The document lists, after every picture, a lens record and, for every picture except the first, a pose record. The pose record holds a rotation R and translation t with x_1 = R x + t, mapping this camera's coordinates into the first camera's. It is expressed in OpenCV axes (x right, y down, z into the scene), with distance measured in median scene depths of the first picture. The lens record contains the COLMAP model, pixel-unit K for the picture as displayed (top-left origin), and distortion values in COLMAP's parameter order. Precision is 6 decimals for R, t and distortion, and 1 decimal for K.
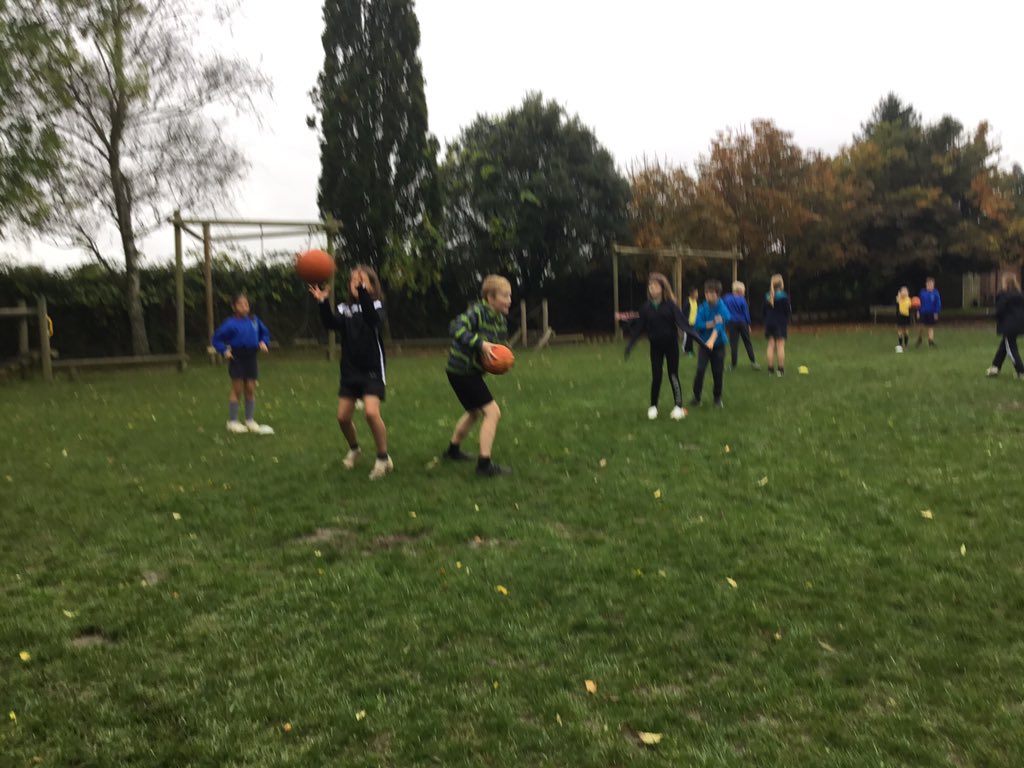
lens RADIAL K [[977.4, 0, 512.0], [0, 977.4, 384.0], [0, 0, 1]] dist [0.064700, -0.175356]
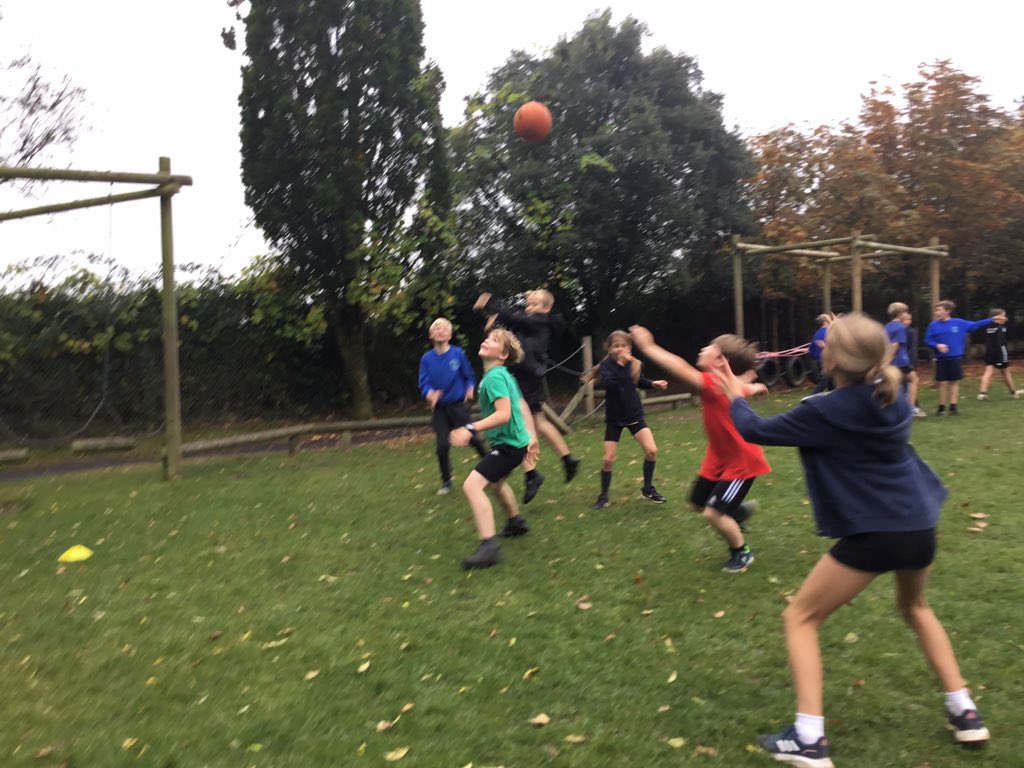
lens RADIAL K [[765.5, 0, 512.0], [0, 765.5, 384.0], [0, 0, 1]] dist [0.029721, -0.064502]
pose [[0.998396, -0.007939, -0.056054, -0.008391], [0.007828, 0.999967, -0.002209, -0.052648], [0.056070, 0.001766, 0.998425, 0.523572]]
